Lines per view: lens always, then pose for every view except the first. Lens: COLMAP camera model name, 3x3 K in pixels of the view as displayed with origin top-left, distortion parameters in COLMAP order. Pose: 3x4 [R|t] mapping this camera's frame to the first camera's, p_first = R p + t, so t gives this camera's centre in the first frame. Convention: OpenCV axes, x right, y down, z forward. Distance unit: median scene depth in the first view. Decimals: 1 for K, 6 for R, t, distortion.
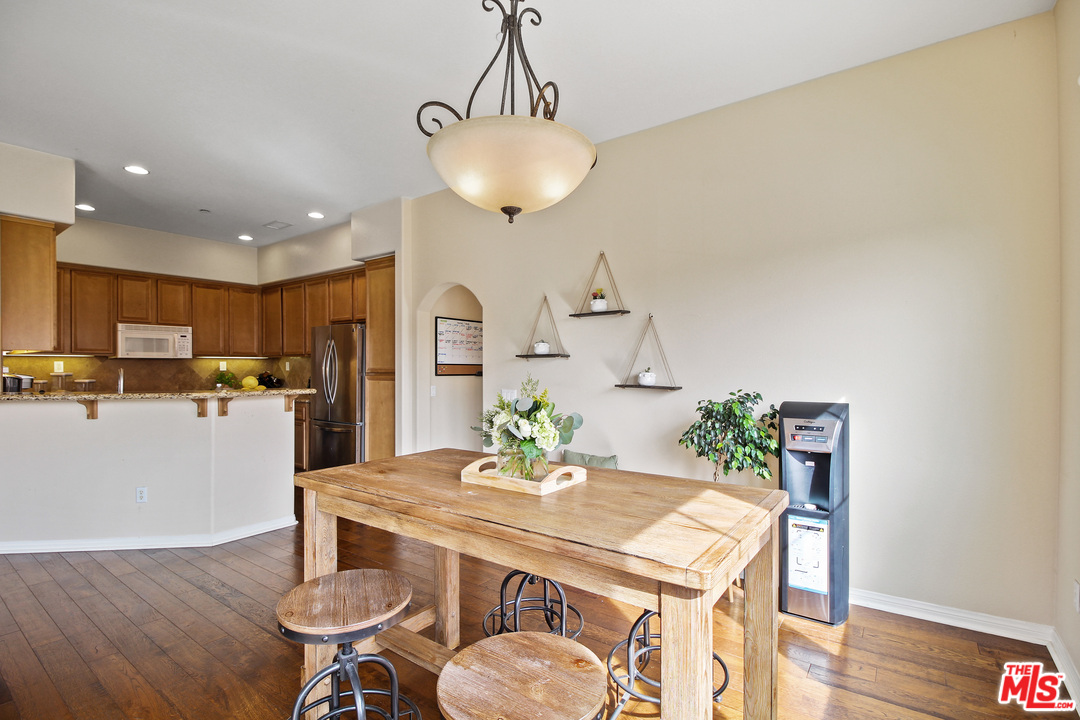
lens RADIAL K [[502.2, 0, 544.5], [0, 502.2, 367.4], [0, 0, 1]] dist [0.000132, -0.014883]
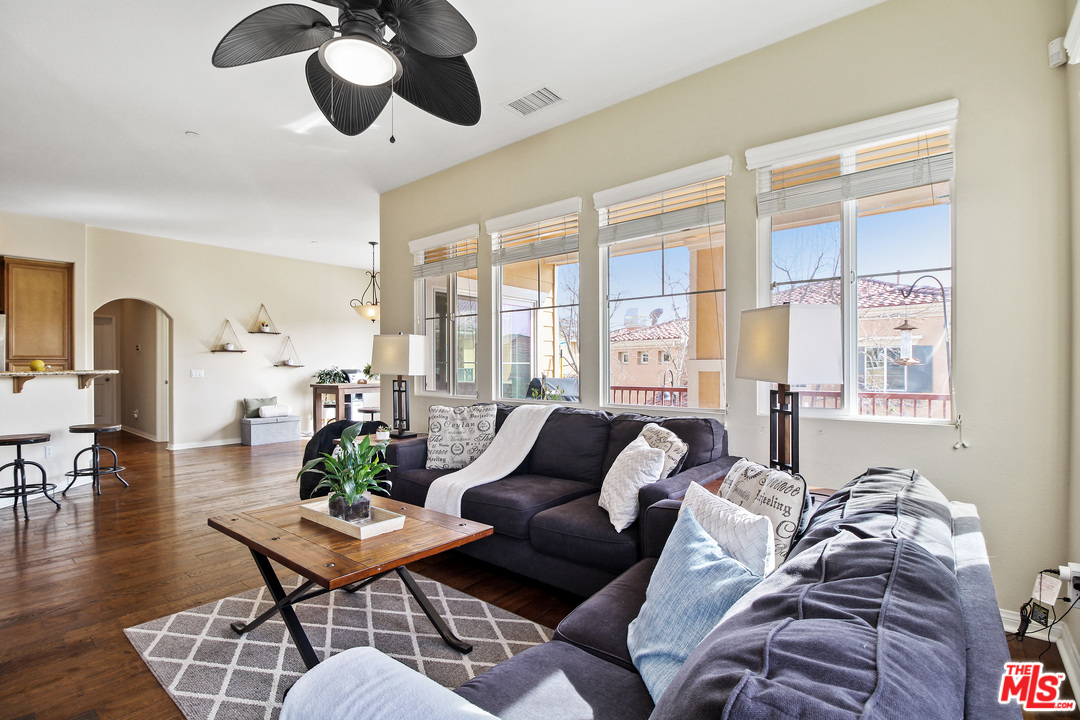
lens RADIAL K [[502.2, 0, 544.5], [0, 502.2, 367.4], [0, 0, 1]] dist [0.000132, -0.014883]
pose [[0.059495, -0.000669, 0.998228, -1.197233], [0.003755, 0.999993, 0.000447, 0.027949], [-0.998222, 0.003722, 0.059497, -0.202636]]
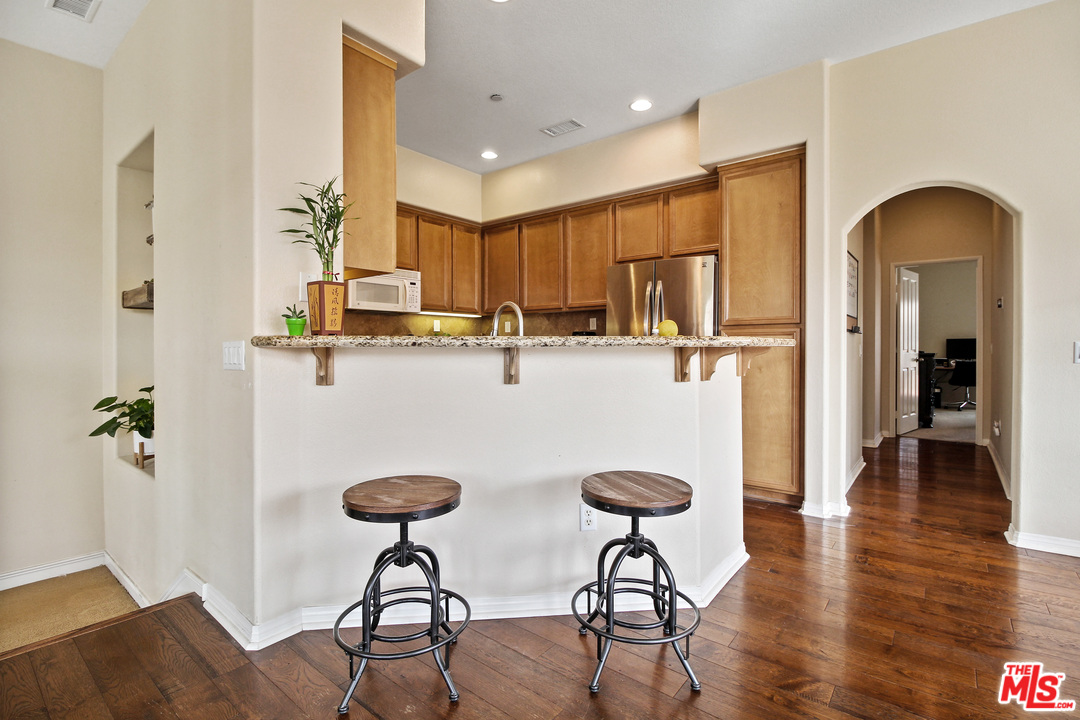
lens RADIAL K [[501.4, 0, 543.2], [0, 501.4, 352.6], [0, 0, 1]] dist [0.001892, -0.015052]
pose [[0.998784, 0.003211, -0.049190, -0.504447], [-0.002809, 0.999962, 0.008243, 0.037597], [0.049215, -0.008095, 0.998755, 0.254561]]
